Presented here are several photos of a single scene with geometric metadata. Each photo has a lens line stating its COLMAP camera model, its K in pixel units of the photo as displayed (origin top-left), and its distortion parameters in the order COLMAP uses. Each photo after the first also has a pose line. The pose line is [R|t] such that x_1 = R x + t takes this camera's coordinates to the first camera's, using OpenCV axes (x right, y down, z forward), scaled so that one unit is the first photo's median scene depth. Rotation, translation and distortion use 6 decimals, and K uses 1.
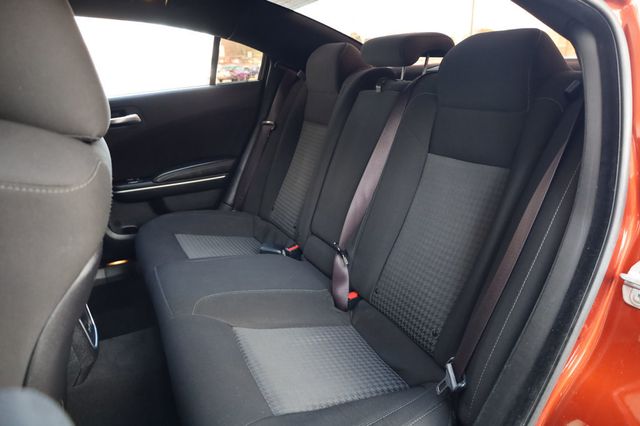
lens RADIAL K [[450.9, 0, 320.0], [0, 450.9, 213.0], [0, 0, 1]] dist [-0.002723, -0.000253]
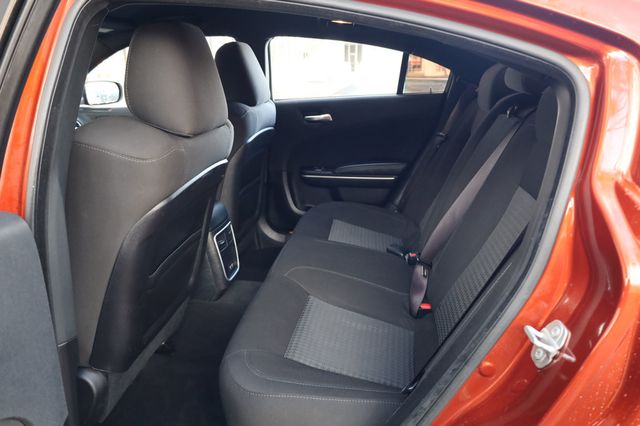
lens RADIAL K [[493.7, 0, 320.0], [0, 493.7, 213.0], [0, 0, 1]] dist [-0.002244, -0.001211]
pose [[0.806968, 0.206105, -0.553465, 0.336014], [-0.211000, 0.975894, 0.055769, -0.030472], [0.551617, 0.071777, 0.831003, -0.078849]]
